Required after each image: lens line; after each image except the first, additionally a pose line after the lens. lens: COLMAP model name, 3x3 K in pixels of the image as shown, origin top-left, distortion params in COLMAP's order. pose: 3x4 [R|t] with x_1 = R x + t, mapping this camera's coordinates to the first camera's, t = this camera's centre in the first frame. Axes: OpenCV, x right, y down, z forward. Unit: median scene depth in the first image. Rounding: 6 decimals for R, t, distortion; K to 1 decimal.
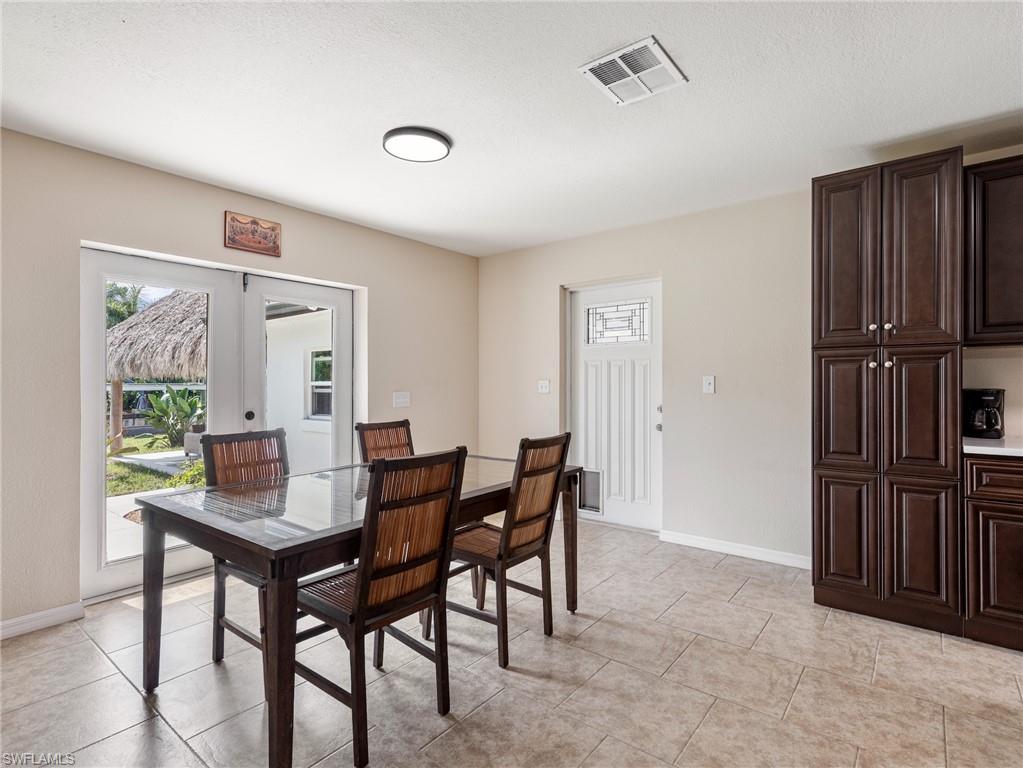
lens RADIAL K [[518.6, 0, 514.7], [0, 518.6, 379.3], [0, 0, 1]] dist [0.005810, -0.000224]
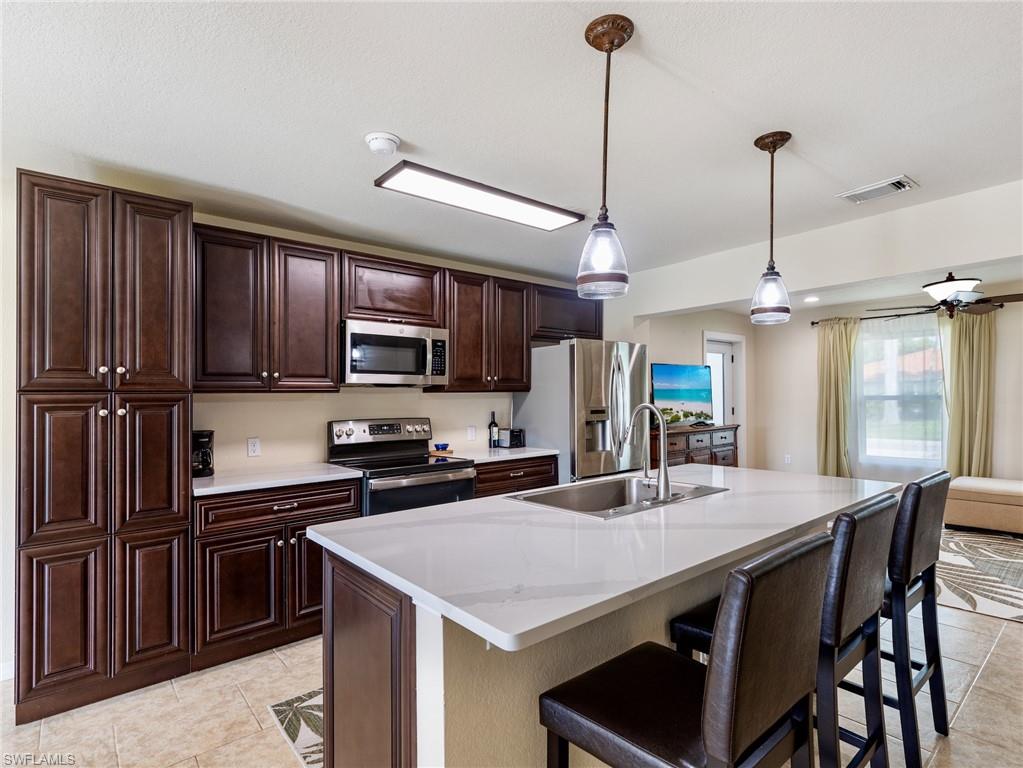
lens RADIAL K [[518.6, 0, 523.6], [0, 518.6, 395.8], [0, 0, 1]] dist [0.005810, -0.000224]
pose [[0.195683, 0.004467, 0.980657, -0.032027], [0.006588, 0.999961, -0.005870, -0.046991], [-0.980645, 0.007609, 0.195646, 0.135482]]
